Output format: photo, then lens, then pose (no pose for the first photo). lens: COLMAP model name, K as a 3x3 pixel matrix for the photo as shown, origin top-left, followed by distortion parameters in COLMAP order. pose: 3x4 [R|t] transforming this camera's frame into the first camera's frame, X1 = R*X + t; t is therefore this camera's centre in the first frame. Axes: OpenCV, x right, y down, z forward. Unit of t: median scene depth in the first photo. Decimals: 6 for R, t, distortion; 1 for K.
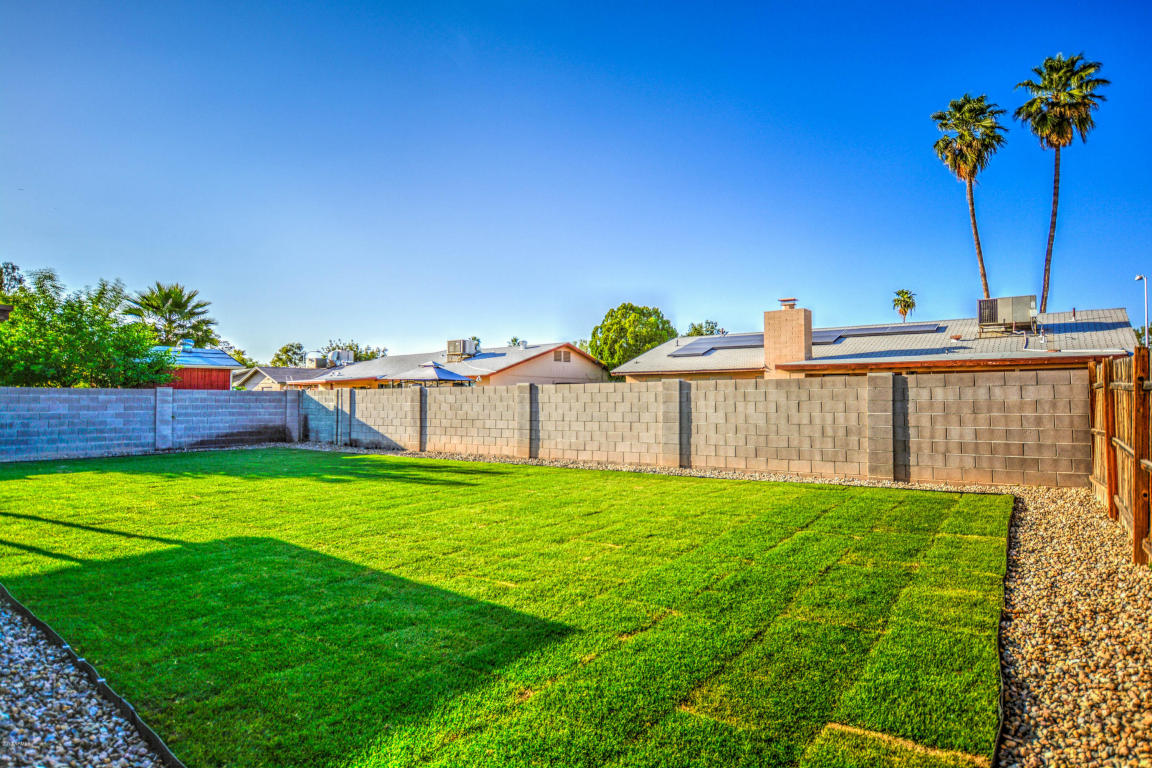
lens RADIAL K [[606.8, 0, 577.2], [0, 606.8, 384.1], [0, 0, 1]] dist [-0.004986, 0.001384]
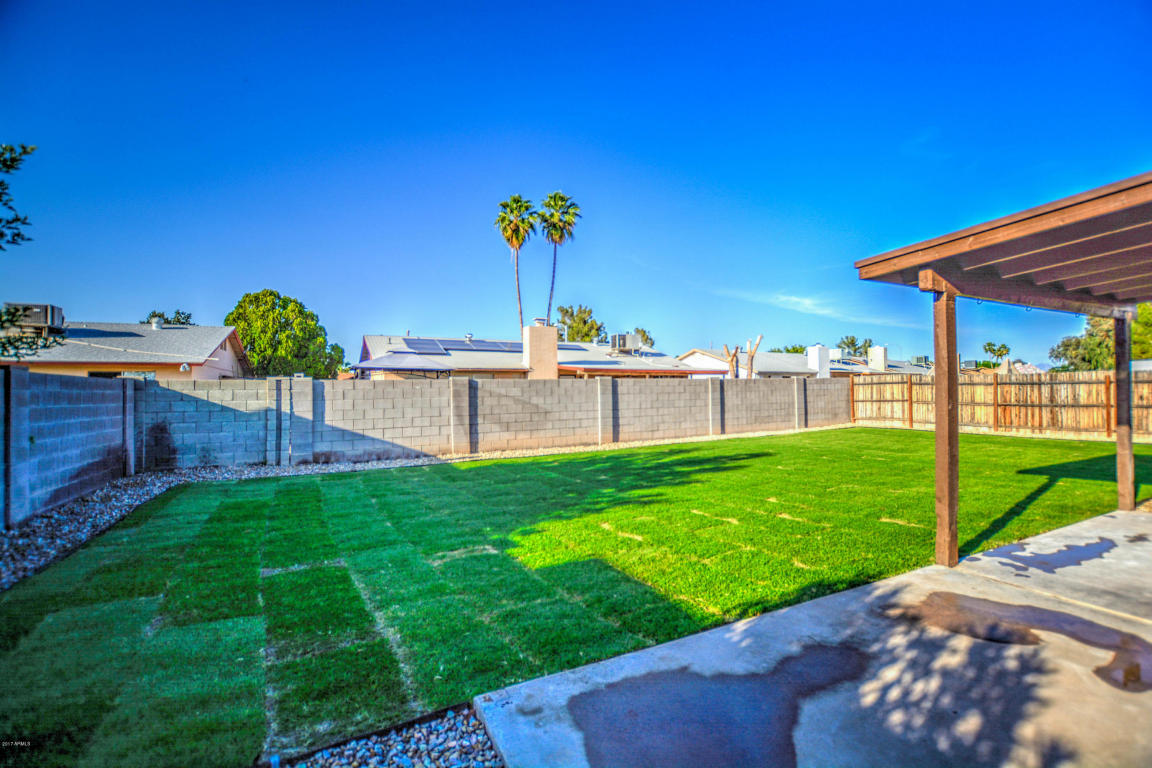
lens RADIAL K [[516.3, 0, 577.3], [0, 516.3, 387.7], [0, 0, 1]] dist [-0.026229, -0.000326]
pose [[0.444526, 0.004563, 0.895754, -0.754909], [-0.010166, 0.999948, -0.000048, 0.015047], [-0.895708, -0.009085, 0.444550, 0.486552]]
